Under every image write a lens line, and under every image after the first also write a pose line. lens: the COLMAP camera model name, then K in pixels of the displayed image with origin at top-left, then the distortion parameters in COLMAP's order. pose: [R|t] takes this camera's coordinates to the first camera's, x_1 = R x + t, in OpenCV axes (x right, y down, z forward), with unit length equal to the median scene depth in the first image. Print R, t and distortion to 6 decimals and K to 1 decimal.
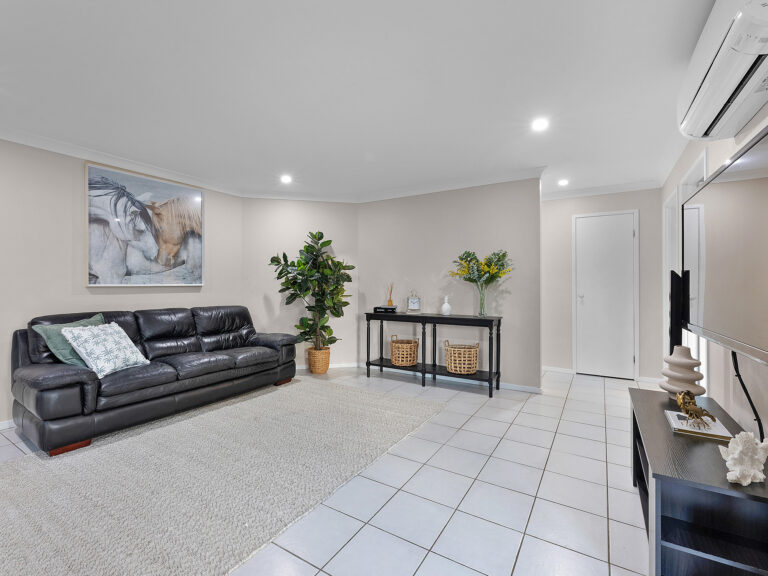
lens RADIAL K [[351.1, 0, 382.0], [0, 351.1, 287.4], [0, 0, 1]] dist [-0.000061, -0.000247]
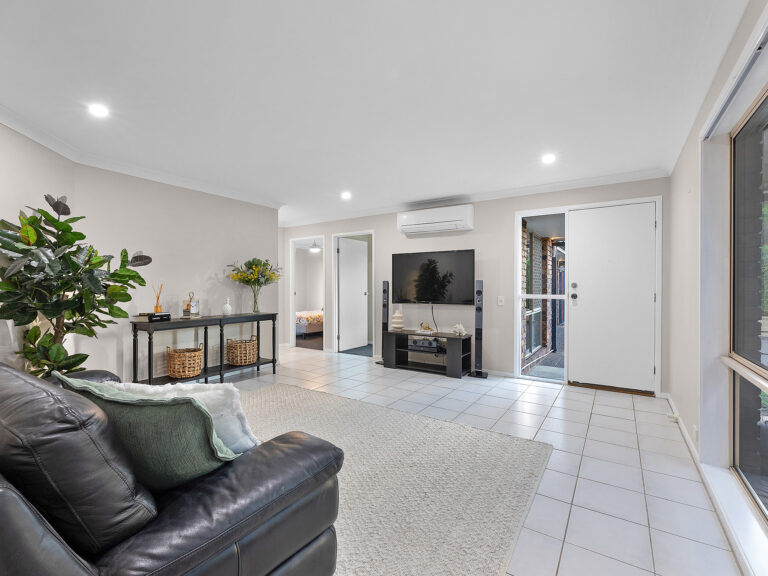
lens RADIAL K [[351.1, 0, 382.0], [0, 351.1, 287.4], [0, 0, 1]] dist [-0.000061, -0.000247]
pose [[0.036671, -0.001904, 0.999326, -0.863246], [-0.000063, 0.999998, 0.001908, -0.006960], [-0.999327, -0.000133, 0.036671, 0.496093]]
